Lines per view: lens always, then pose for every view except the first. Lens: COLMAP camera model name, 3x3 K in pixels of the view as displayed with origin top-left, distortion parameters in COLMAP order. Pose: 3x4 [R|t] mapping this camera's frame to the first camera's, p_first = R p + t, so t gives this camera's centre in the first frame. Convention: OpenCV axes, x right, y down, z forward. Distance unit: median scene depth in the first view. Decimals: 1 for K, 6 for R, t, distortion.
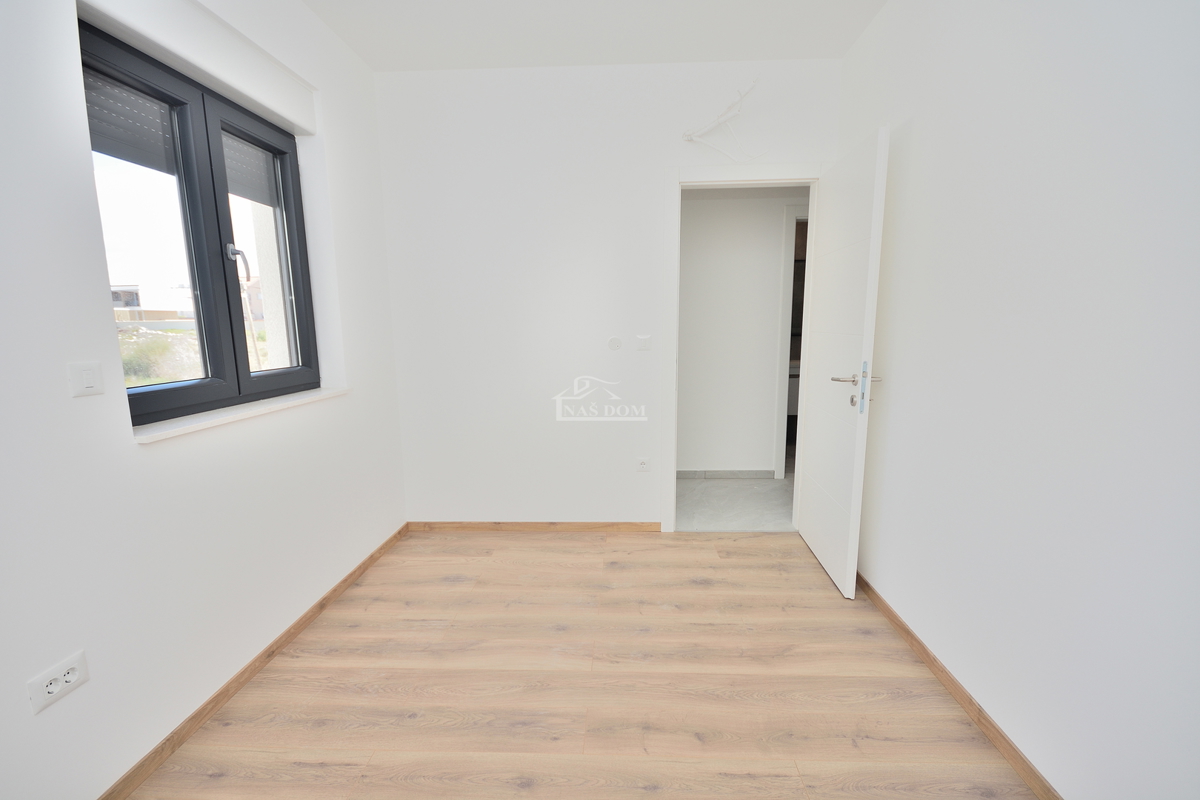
lens RADIAL K [[526.3, 0, 604.5], [0, 526.3, 410.4], [0, 0, 1]] dist [0.013240, -0.014215]
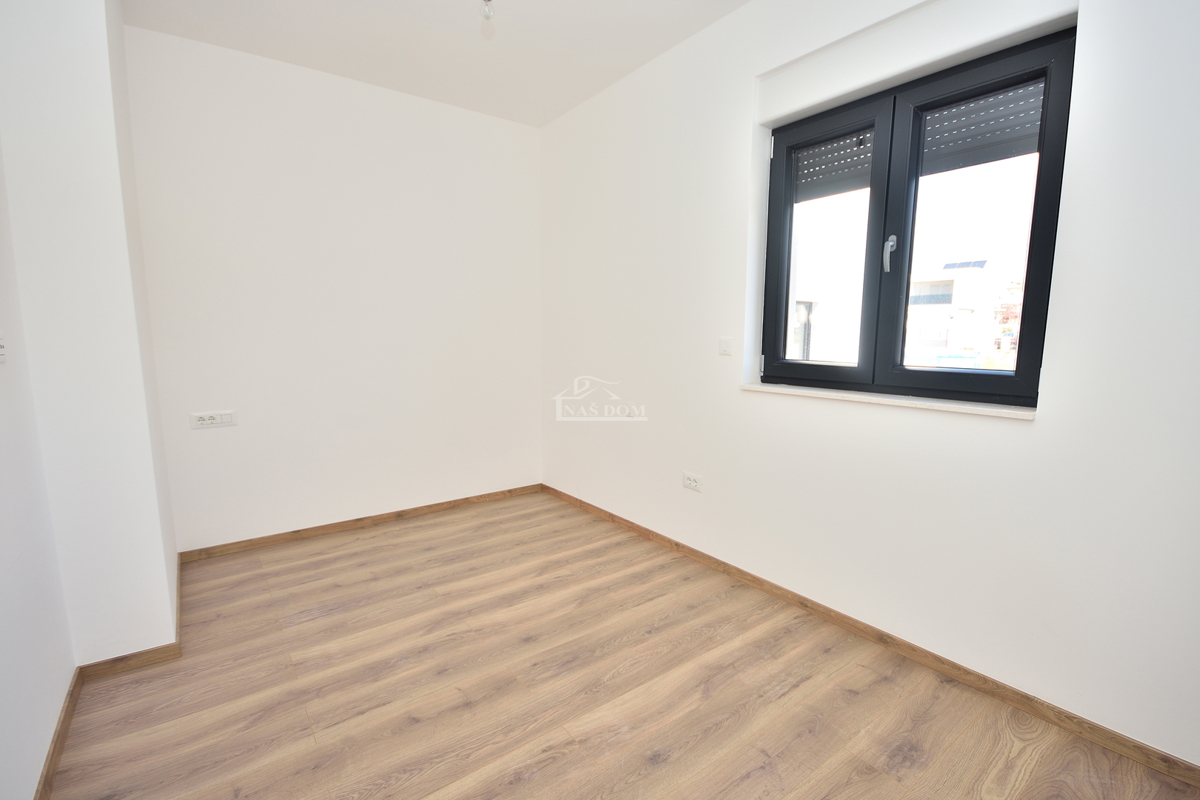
lens RADIAL K [[539.8, 0, 601.0], [0, 539.8, 409.4], [0, 0, 1]] dist [0.015173, -0.012922]
pose [[-0.774316, 0.097613, -0.625225, 0.432550], [-0.099397, 0.957004, 0.272512, -0.237258], [0.624944, 0.273156, -0.731321, 1.589921]]
